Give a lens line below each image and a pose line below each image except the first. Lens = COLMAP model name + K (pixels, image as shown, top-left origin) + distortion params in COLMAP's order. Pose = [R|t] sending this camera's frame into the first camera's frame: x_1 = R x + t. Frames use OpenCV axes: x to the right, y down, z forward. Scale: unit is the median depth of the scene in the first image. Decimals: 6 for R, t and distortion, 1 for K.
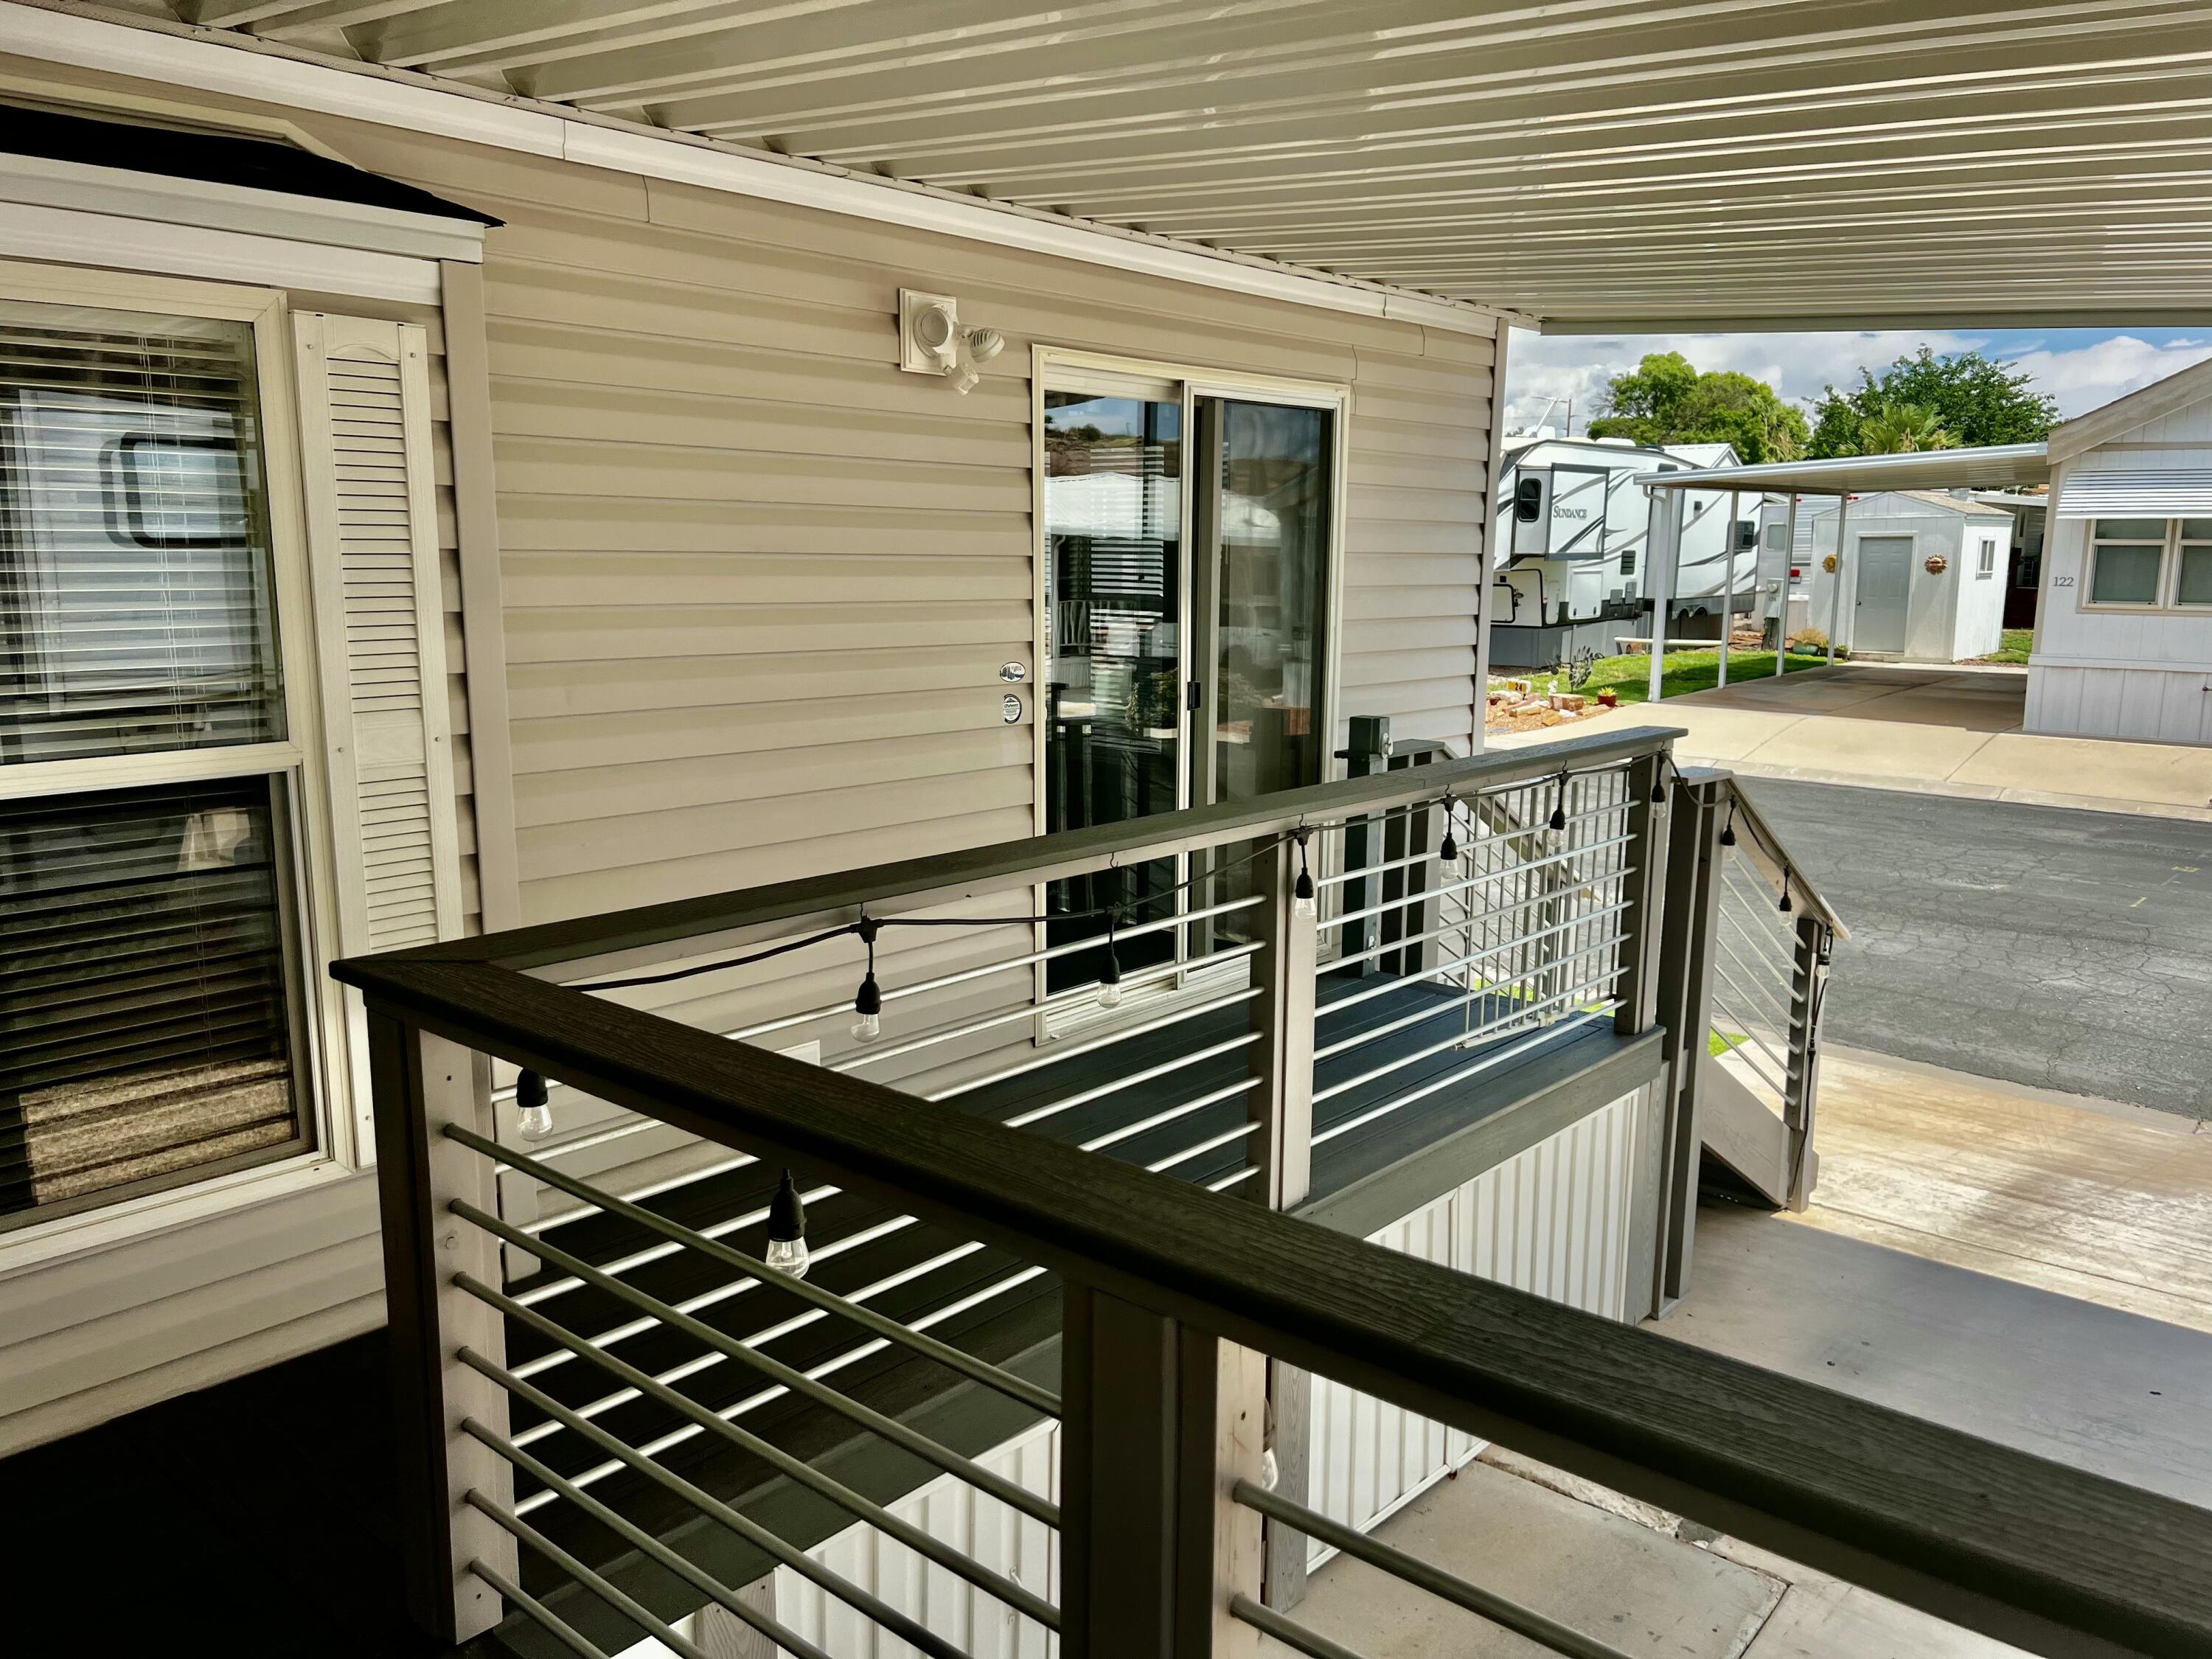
lens RADIAL K [[1674.0, 0, 1104.8], [0, 1674.0, 837.4], [0, 0, 1]] dist [0.051546, -0.057202]
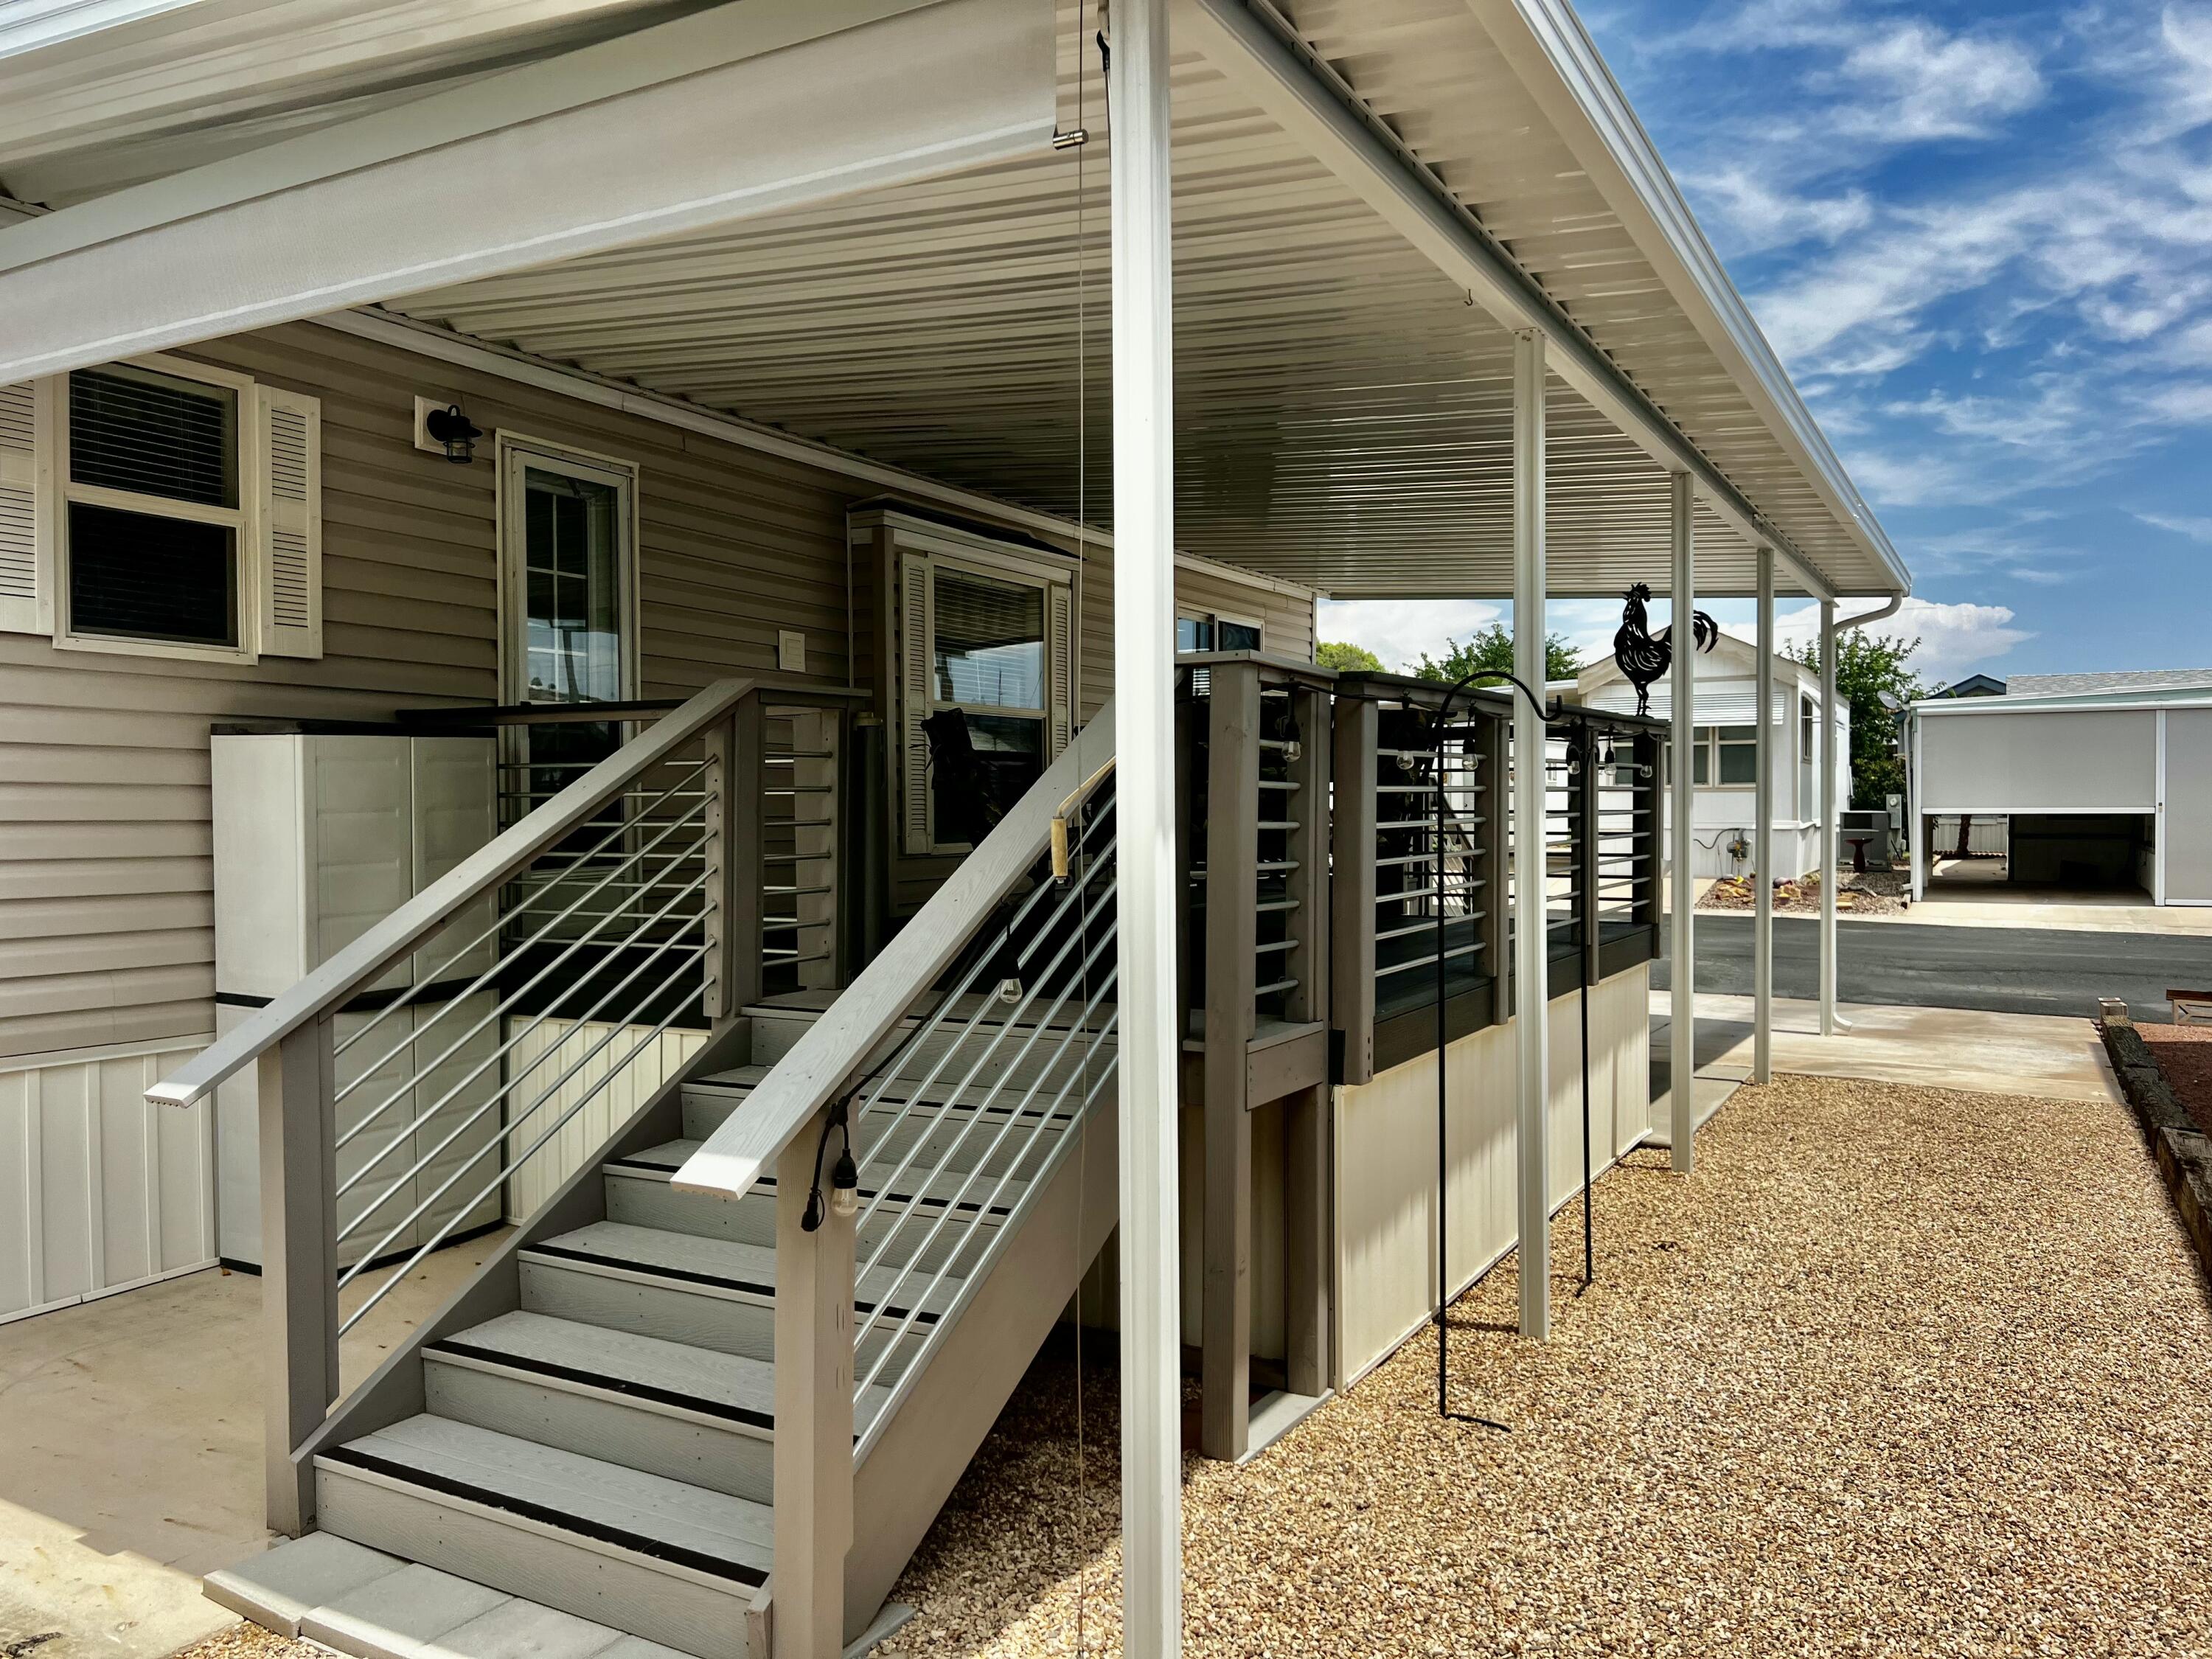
lens RADIAL K [[1679.4, 0, 1106.2], [0, 1679.4, 810.7], [0, 0, 1]] dist [0.043839, -0.050760]
pose [[0.978073, -0.014515, 0.207757, -0.576616], [0.049409, 0.985260, -0.163774, 0.372285], [-0.202318, 0.170448, 0.964373, -1.182773]]
